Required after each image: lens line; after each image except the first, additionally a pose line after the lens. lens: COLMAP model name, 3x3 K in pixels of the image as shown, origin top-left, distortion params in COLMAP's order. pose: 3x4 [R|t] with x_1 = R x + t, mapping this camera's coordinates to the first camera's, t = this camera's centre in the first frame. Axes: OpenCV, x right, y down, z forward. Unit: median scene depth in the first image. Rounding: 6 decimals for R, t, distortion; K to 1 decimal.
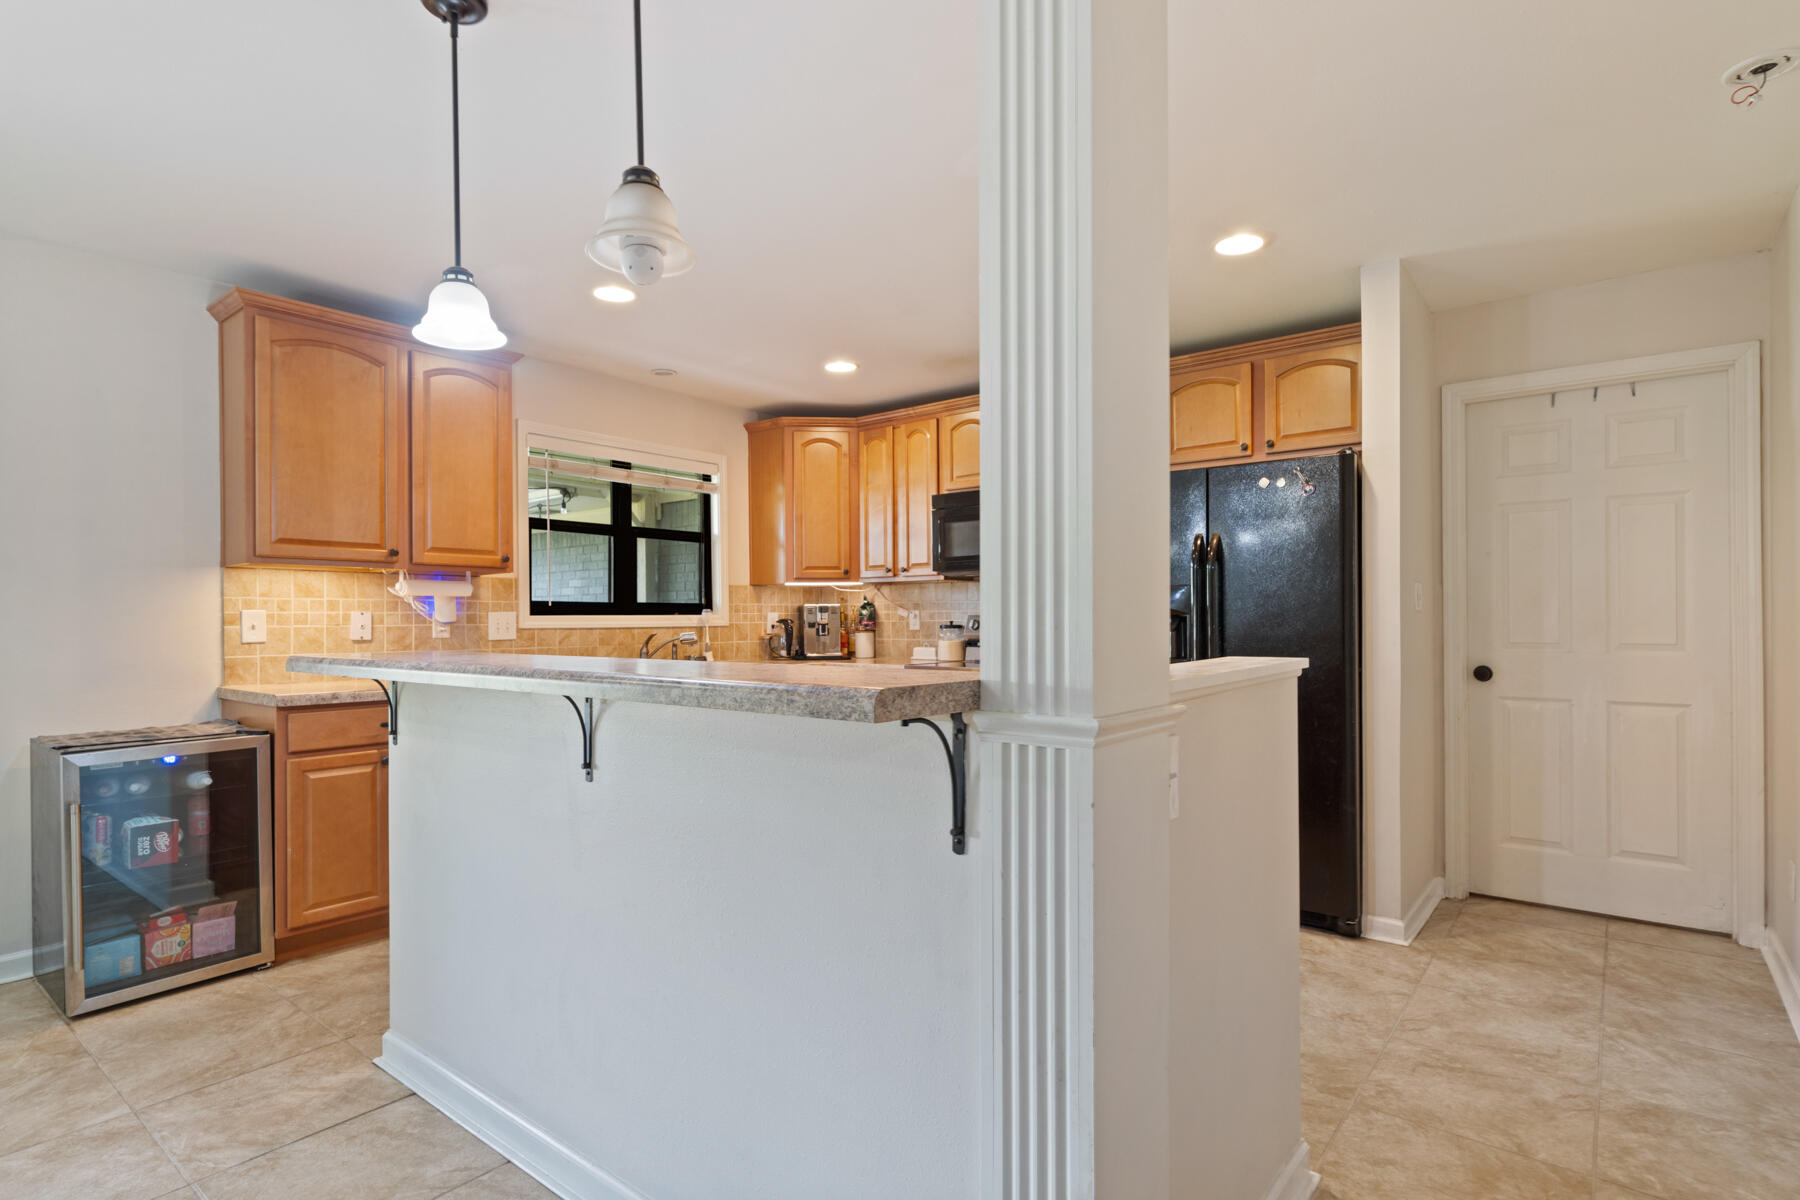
lens RADIAL K [[905.2, 0, 891.2], [0, 905.2, 617.6], [0, 0, 1]] dist [0.006702, -0.001206]
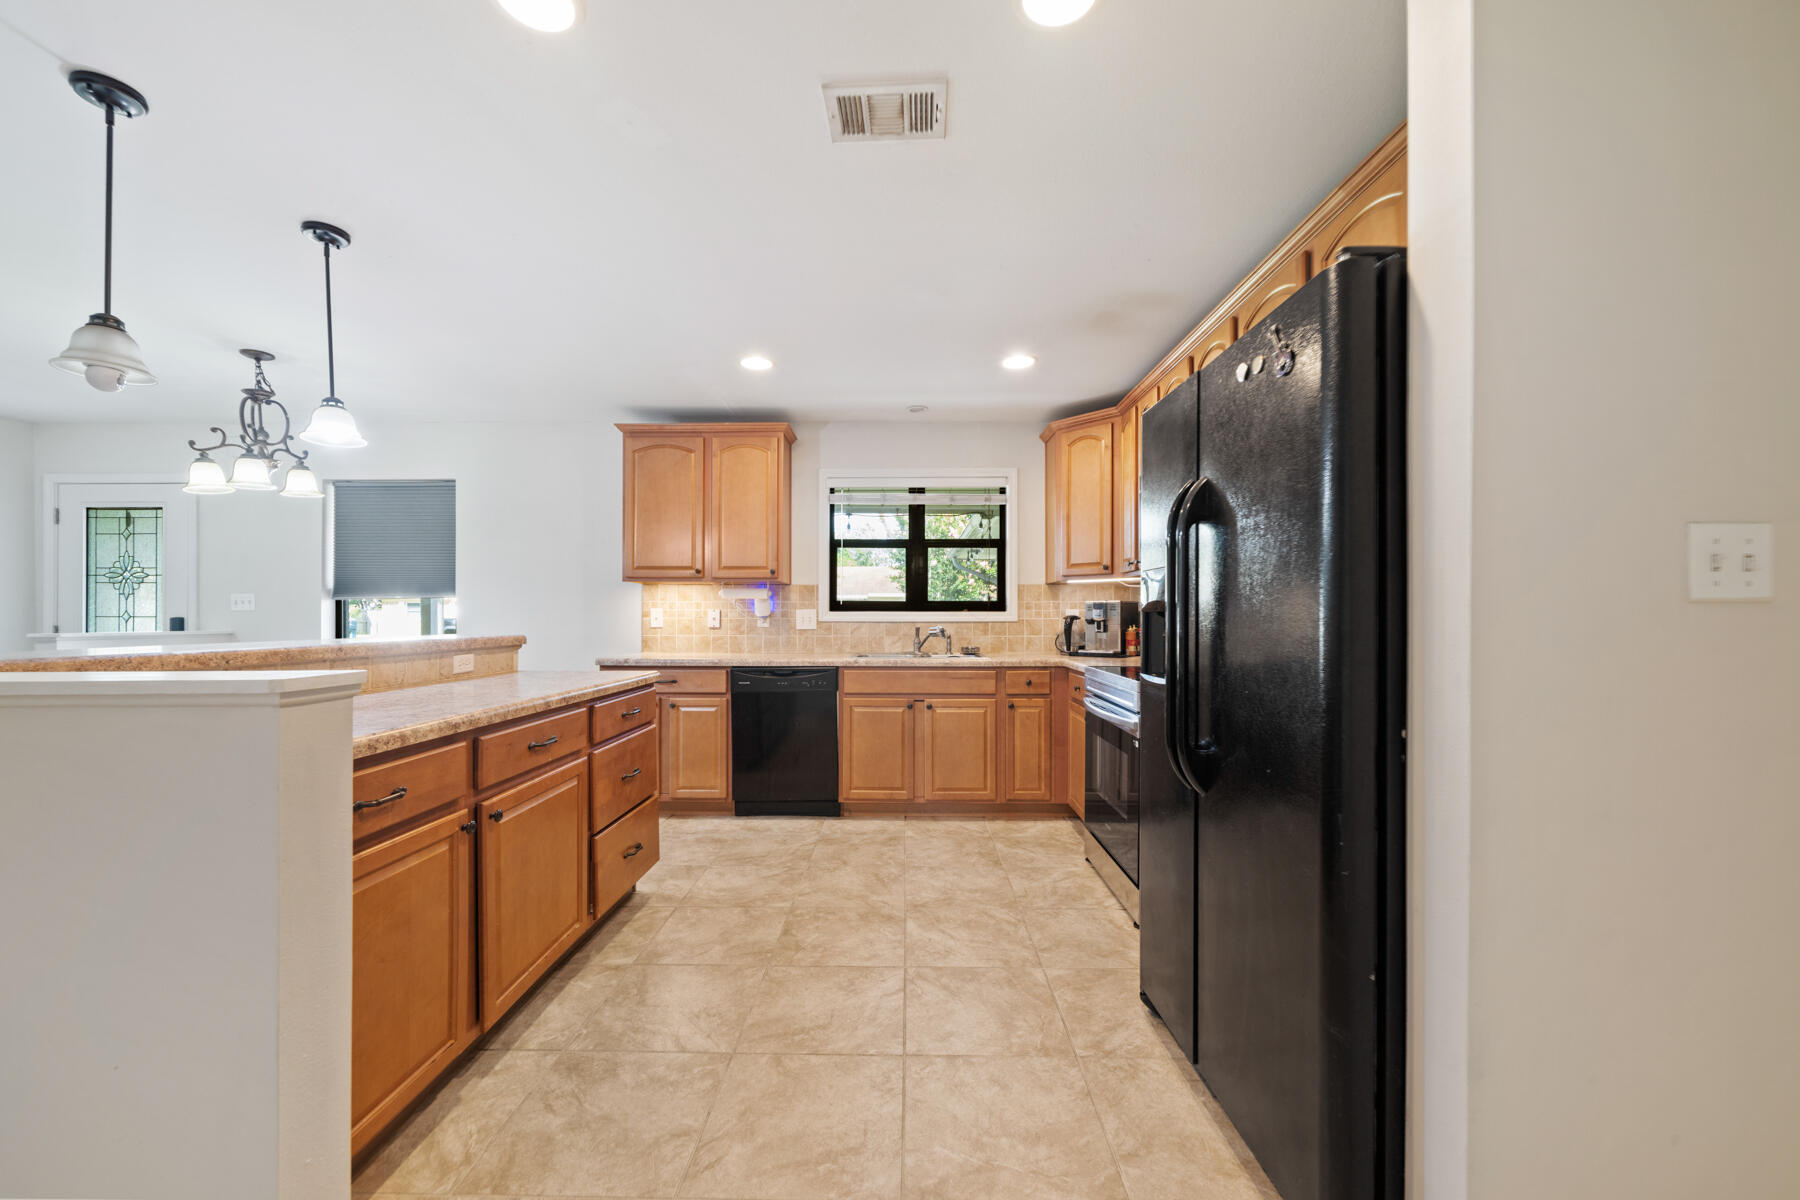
lens RADIAL K [[686.7, 0, 892.5], [0, 686.7, 600.8], [0, 0, 1]] dist [-0.000255, 0.000041]
pose [[0.609786, -0.010426, -0.792497, 0.428329], [-0.002588, 0.999882, -0.015146, -0.003148], [0.792562, 0.011287, 0.609687, 0.406827]]
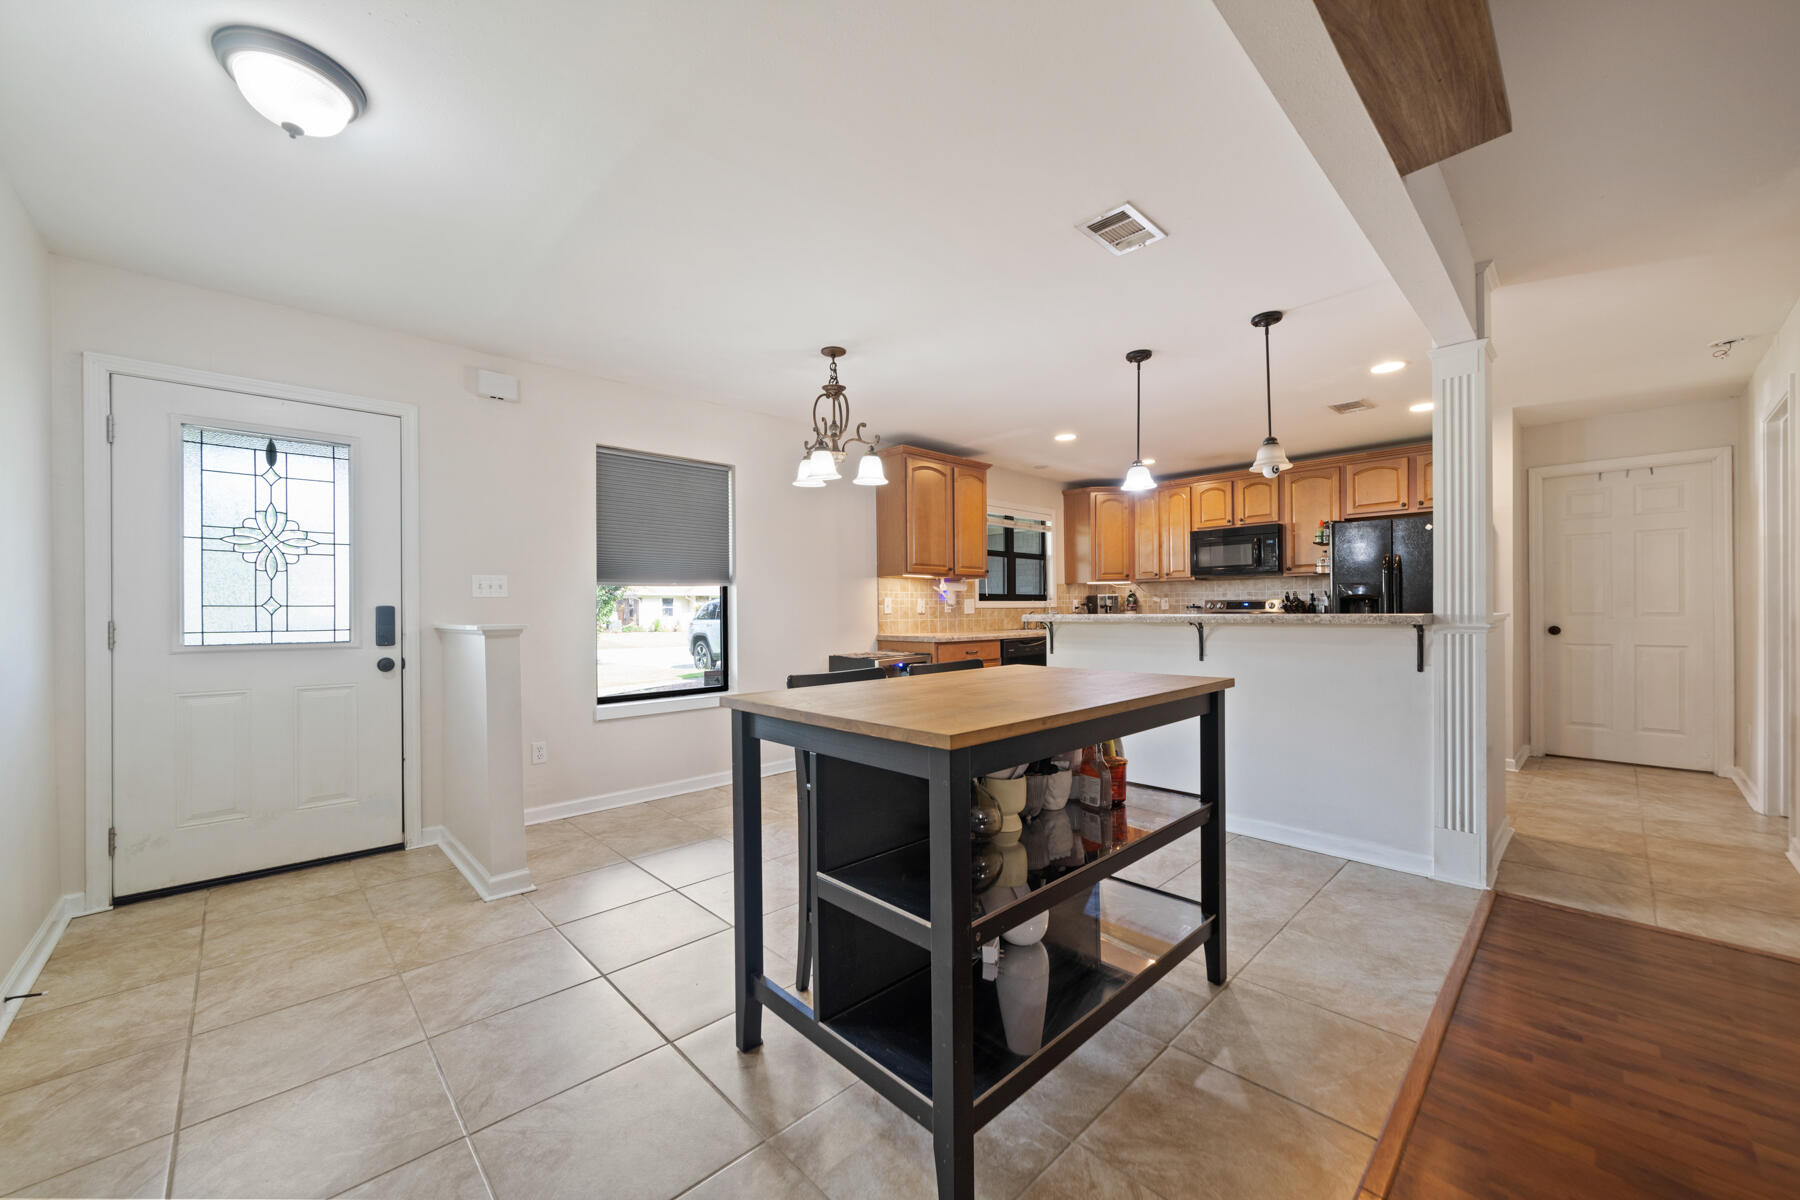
lens RADIAL K [[686.7, 0, 887.7], [0, 686.7, 611.0], [0, 0, 1]] dist [-0.000255, 0.000041]
pose [[0.991097, -0.002616, -0.133114, -0.357933], [0.003208, 0.999986, 0.004233, 0.010693], [0.133101, -0.004622, 0.991092, -0.391045]]
